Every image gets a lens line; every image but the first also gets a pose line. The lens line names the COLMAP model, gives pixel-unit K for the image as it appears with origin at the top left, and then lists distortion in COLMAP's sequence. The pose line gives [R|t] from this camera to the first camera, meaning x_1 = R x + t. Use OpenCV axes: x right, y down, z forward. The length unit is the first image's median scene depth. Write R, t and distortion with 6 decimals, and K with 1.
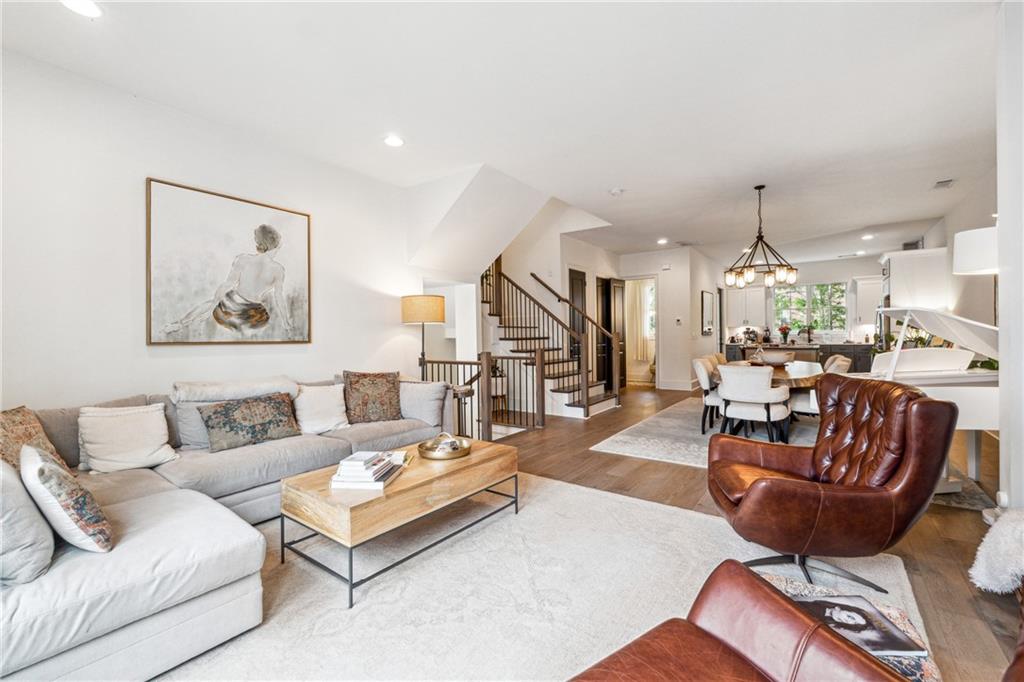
lens RADIAL K [[432.2, 0, 512.9], [0, 432.2, 337.2], [0, 0, 1]] dist [-0.003066, -0.000143]
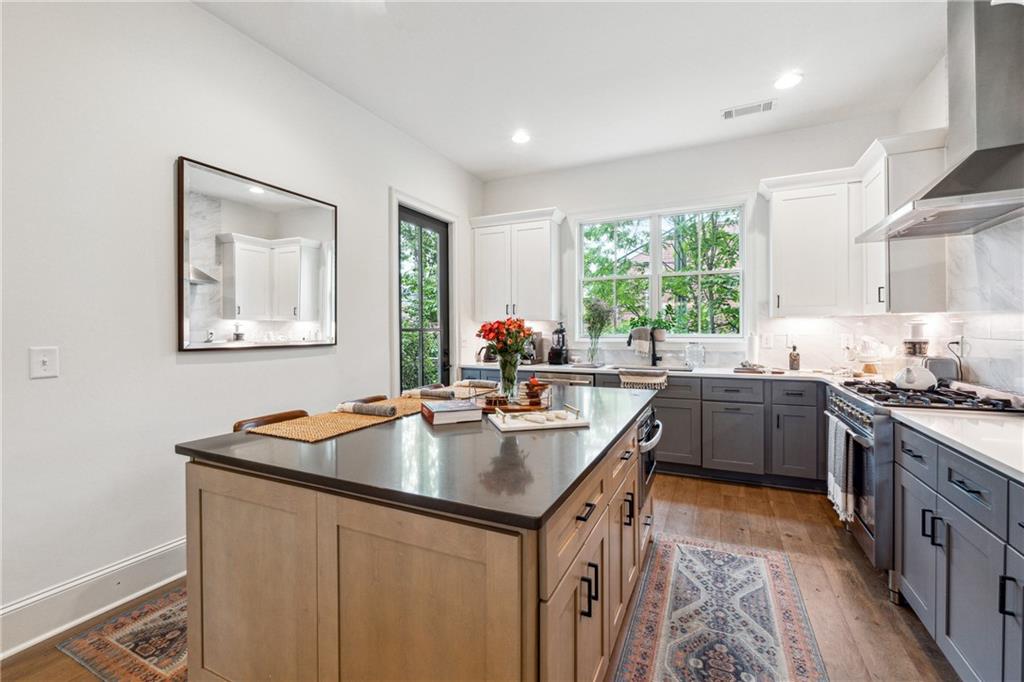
lens RADIAL K [[433.7, 0, 513.6], [0, 433.7, 334.3], [0, 0, 1]] dist [-0.006767, 0.000080]
pose [[0.982460, 0.007917, 0.186304, 0.900941], [-0.008190, 0.999966, 0.000696, -0.024786], [-0.186292, -0.002209, 0.982492, 1.182702]]
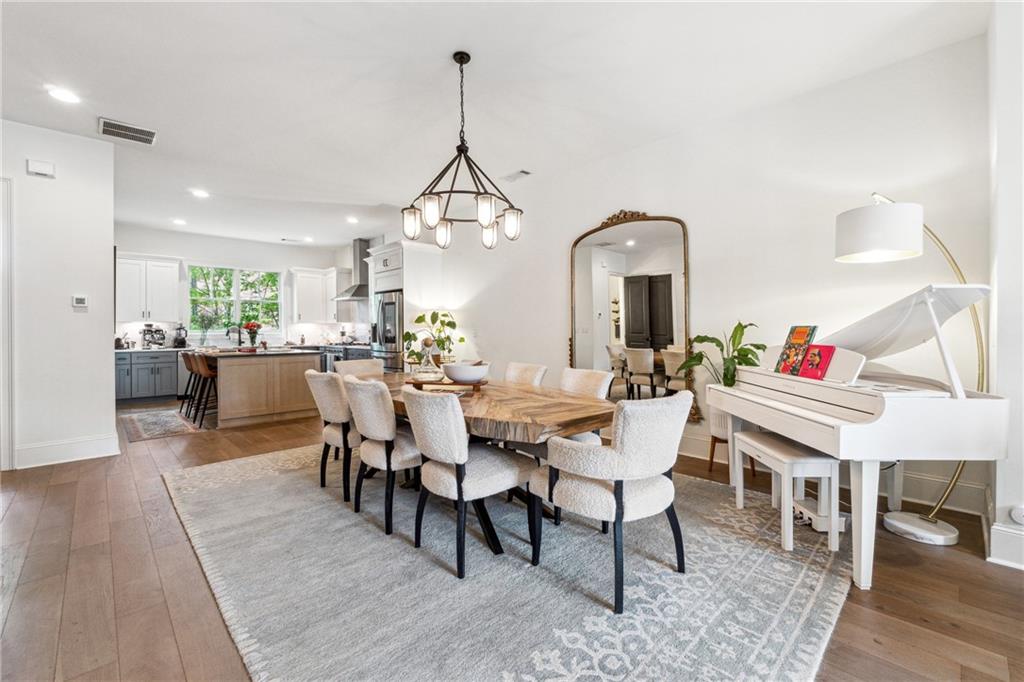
lens RADIAL K [[433.7, 0, 513.6], [0, 433.7, 334.3], [0, 0, 1]] dist [-0.006767, 0.000080]
pose [[0.171875, 0.003940, 0.985111, 0.042862], [0.009958, 0.999934, -0.005737, 0.003937], [-0.985068, 0.010796, 0.171824, 0.724642]]
